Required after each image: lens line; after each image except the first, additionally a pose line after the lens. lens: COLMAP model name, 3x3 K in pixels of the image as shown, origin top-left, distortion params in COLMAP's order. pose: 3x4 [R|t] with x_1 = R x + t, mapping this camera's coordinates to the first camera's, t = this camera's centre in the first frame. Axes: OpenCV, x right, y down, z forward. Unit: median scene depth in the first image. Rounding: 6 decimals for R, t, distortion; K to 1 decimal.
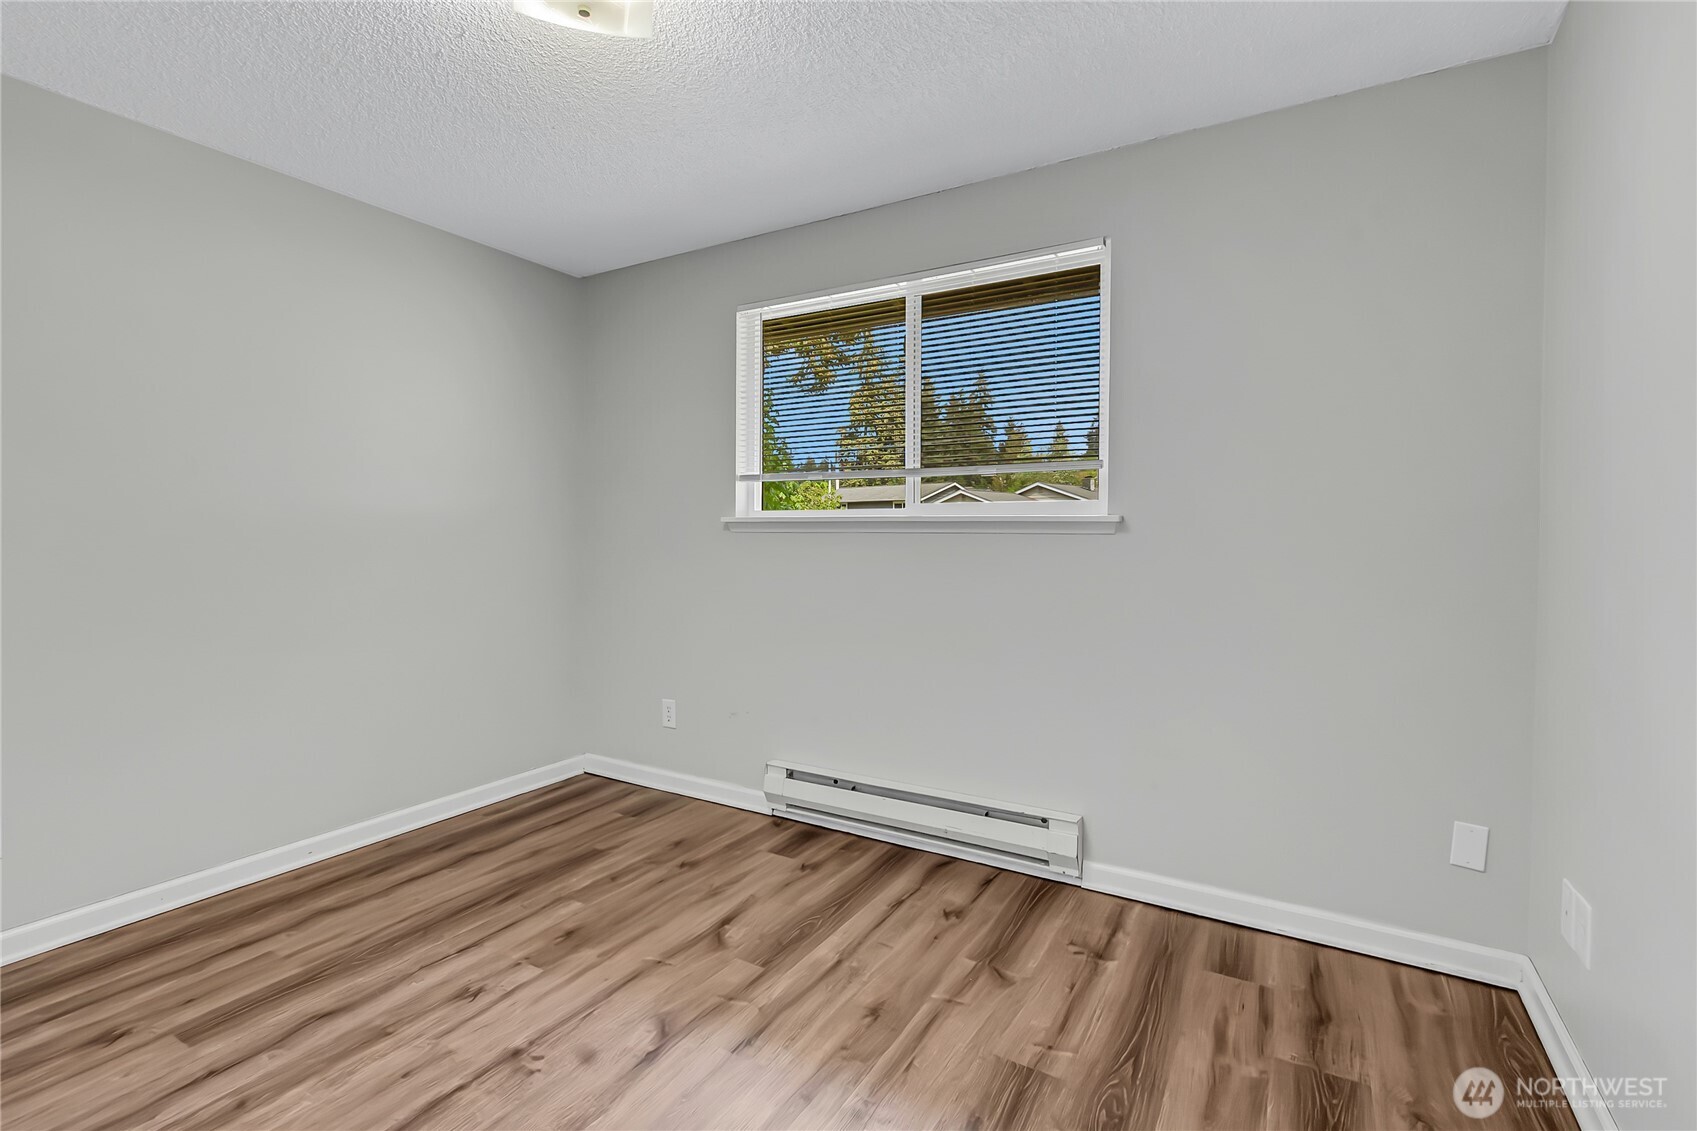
lens RADIAL K [[775.9, 0, 839.5], [0, 775.9, 526.2], [0, 0, 1]] dist [0.004554, -0.002734]
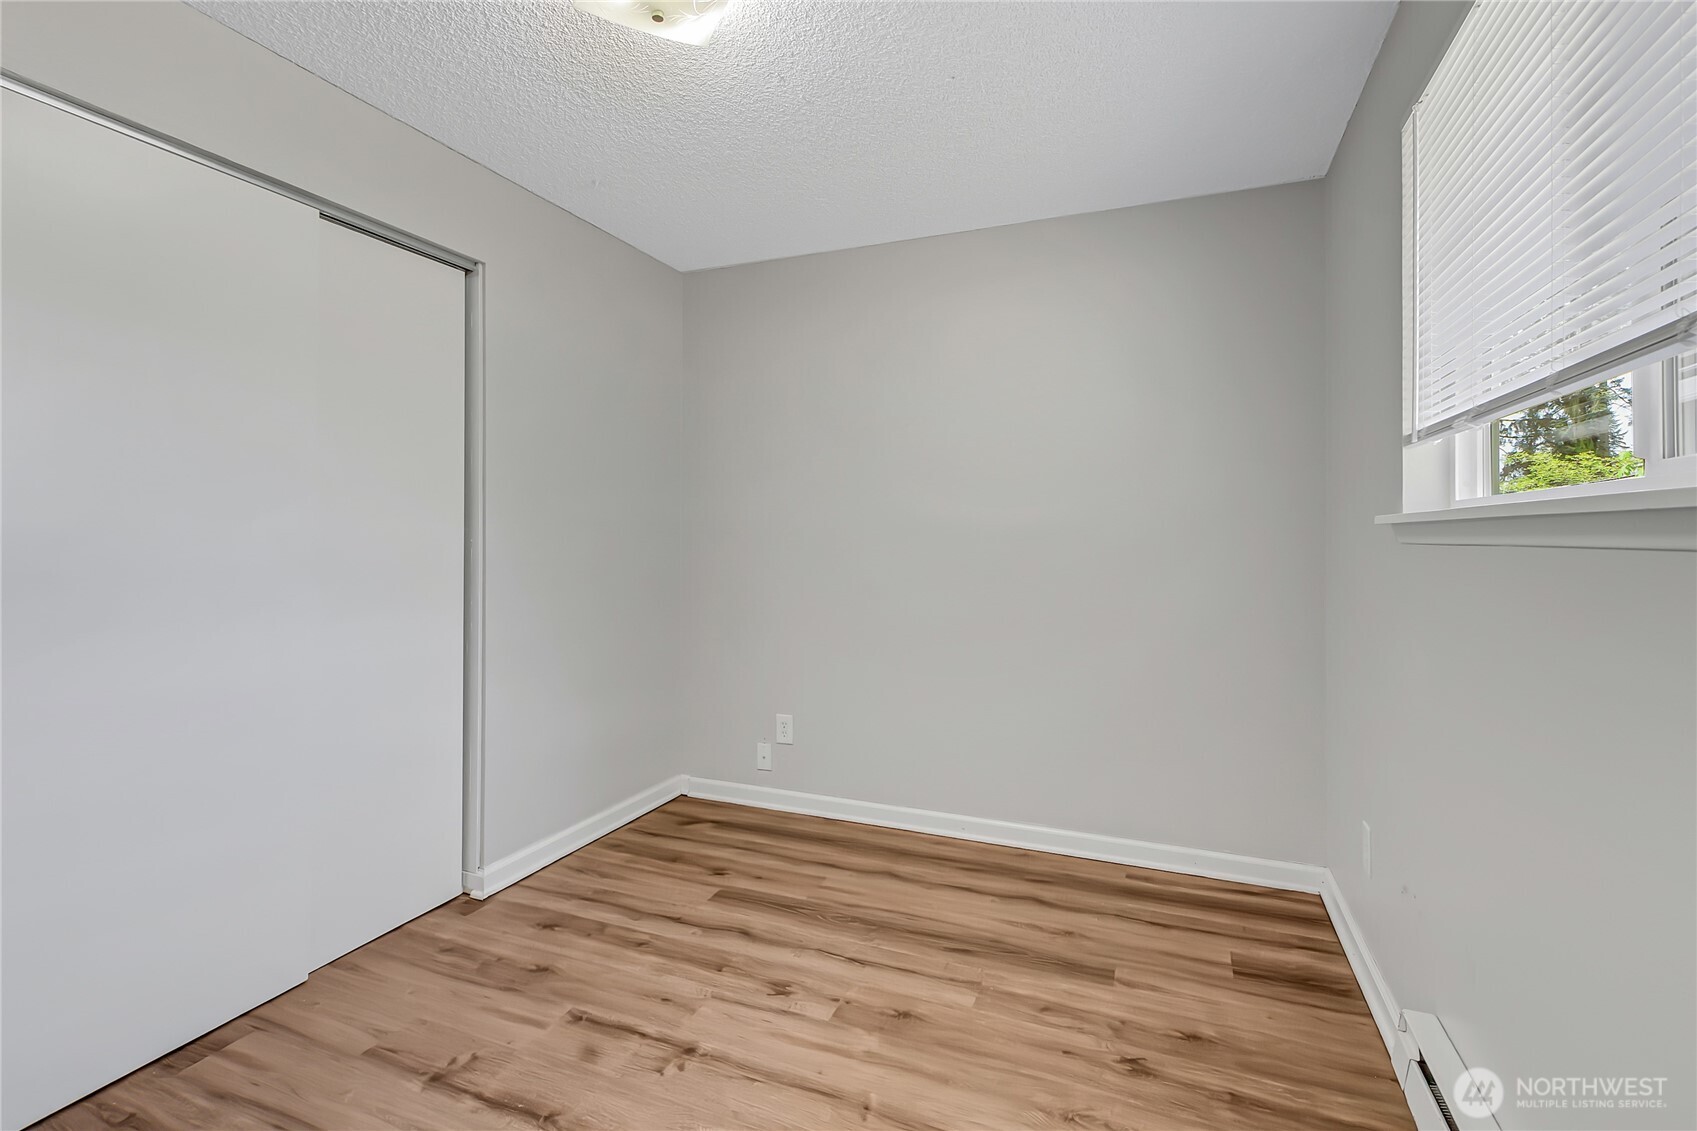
lens RADIAL K [[775.9, 0, 839.5], [0, 775.9, 526.2], [0, 0, 1]] dist [0.004554, -0.002734]
pose [[0.146049, -0.016369, -0.989142, 0.474133], [0.004730, 0.999863, -0.015848, 0.003481], [0.989266, -0.002363, 0.146107, 0.780193]]
